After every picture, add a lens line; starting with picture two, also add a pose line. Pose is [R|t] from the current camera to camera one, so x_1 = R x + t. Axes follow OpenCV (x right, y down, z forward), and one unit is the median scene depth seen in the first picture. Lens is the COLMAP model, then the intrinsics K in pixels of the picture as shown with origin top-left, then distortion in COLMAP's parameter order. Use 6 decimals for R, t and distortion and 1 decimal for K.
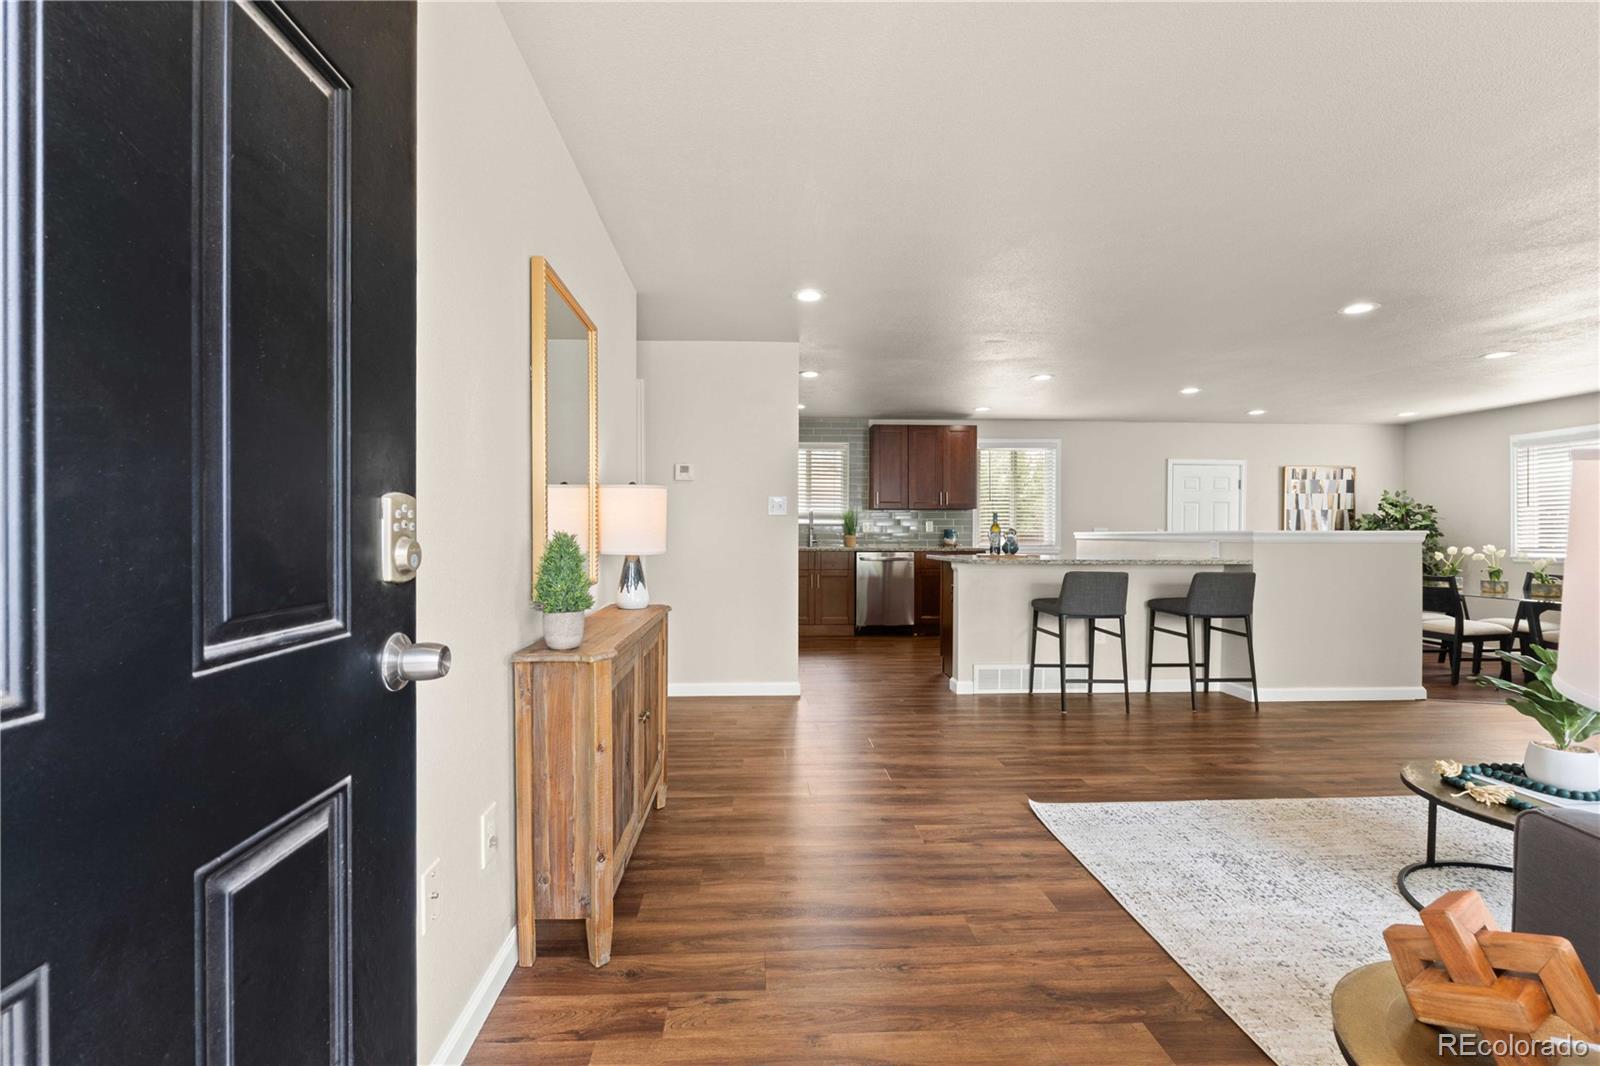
lens RADIAL K [[675.5, 0, 786.6], [0, 675.5, 538.4], [0, 0, 1]] dist [-0.008574, -0.000345]
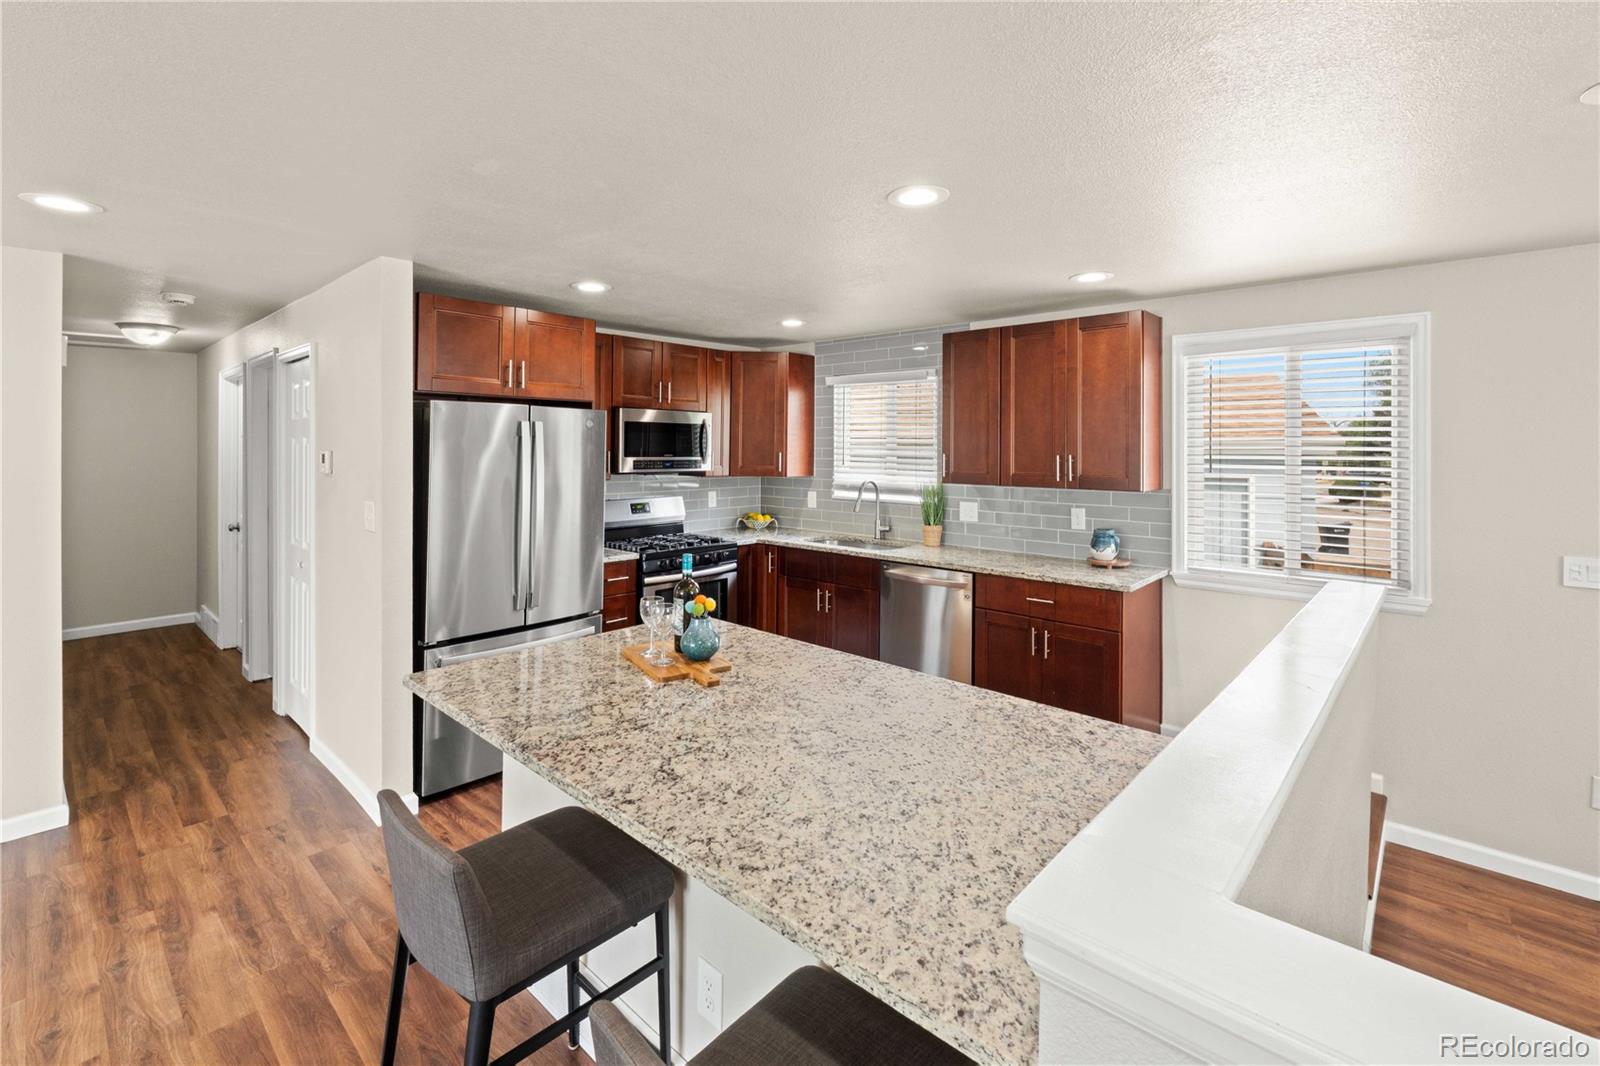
lens RADIAL K [[706.5, 0, 806.6], [0, 706.5, 445.7], [0, 0, 1]] dist [-0.005710, -0.000849]
pose [[0.708399, 0.003786, -0.705802, 0.481450], [-0.009505, 0.999946, -0.004175, -0.074518], [0.705748, 0.009666, 0.708397, 0.524394]]
